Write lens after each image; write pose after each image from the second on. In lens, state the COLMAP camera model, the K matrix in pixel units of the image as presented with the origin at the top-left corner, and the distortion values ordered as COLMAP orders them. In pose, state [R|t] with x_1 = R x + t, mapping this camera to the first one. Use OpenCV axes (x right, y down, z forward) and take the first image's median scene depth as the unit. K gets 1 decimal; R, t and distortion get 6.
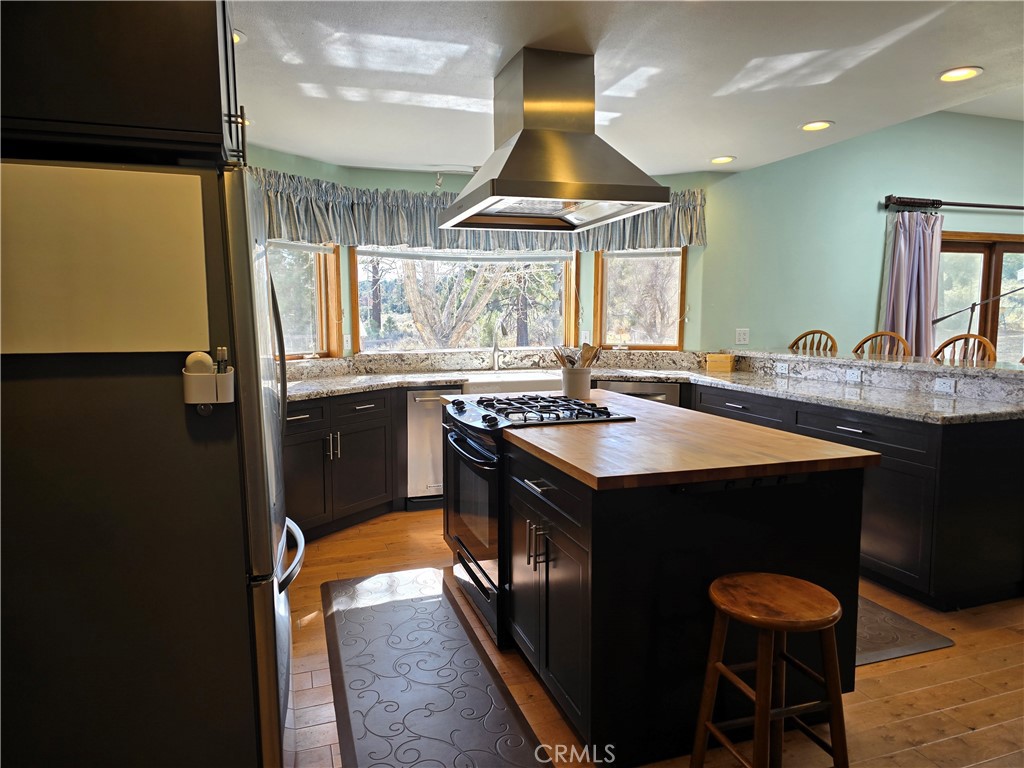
lens RADIAL K [[684.9, 0, 511.2], [0, 684.9, 382.8], [0, 0, 1]] dist [0.028302, -0.002637]
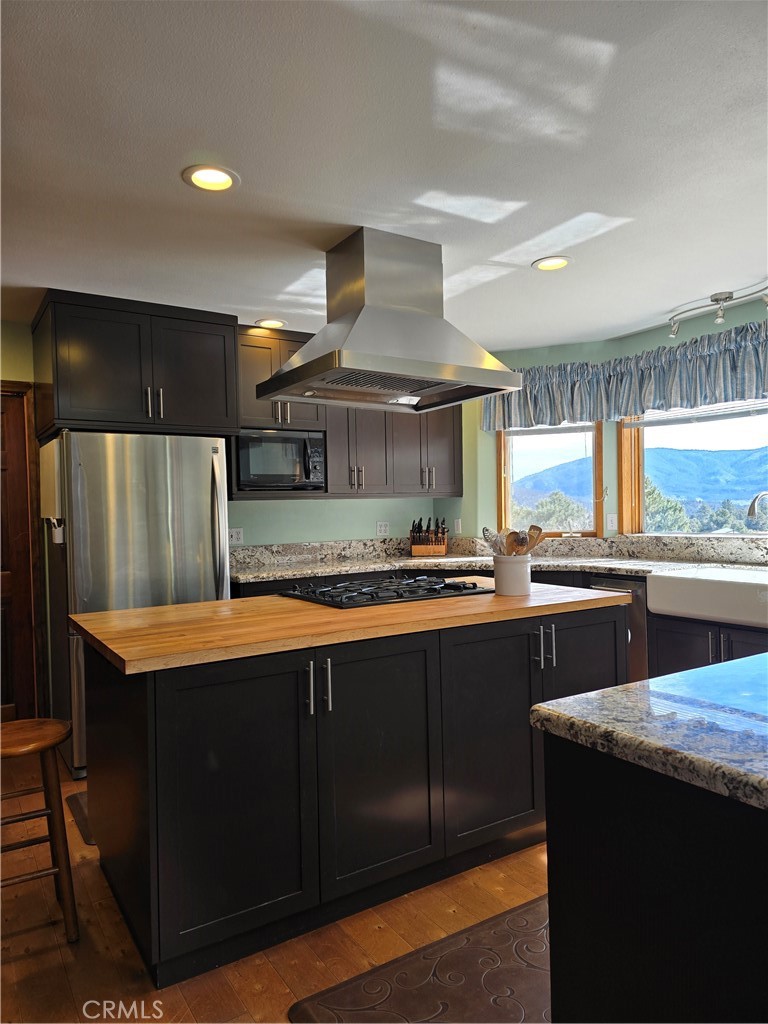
lens RADIAL K [[684.9, 0, 380.9], [0, 684.9, 518.1], [0, 0, 1]] dist [0.028302, -0.002637]
pose [[0.240781, 0.013656, -0.970483, 0.654506], [-0.074756, 0.997192, -0.004515, -0.039948], [0.967696, 0.073636, 0.241126, 0.506659]]
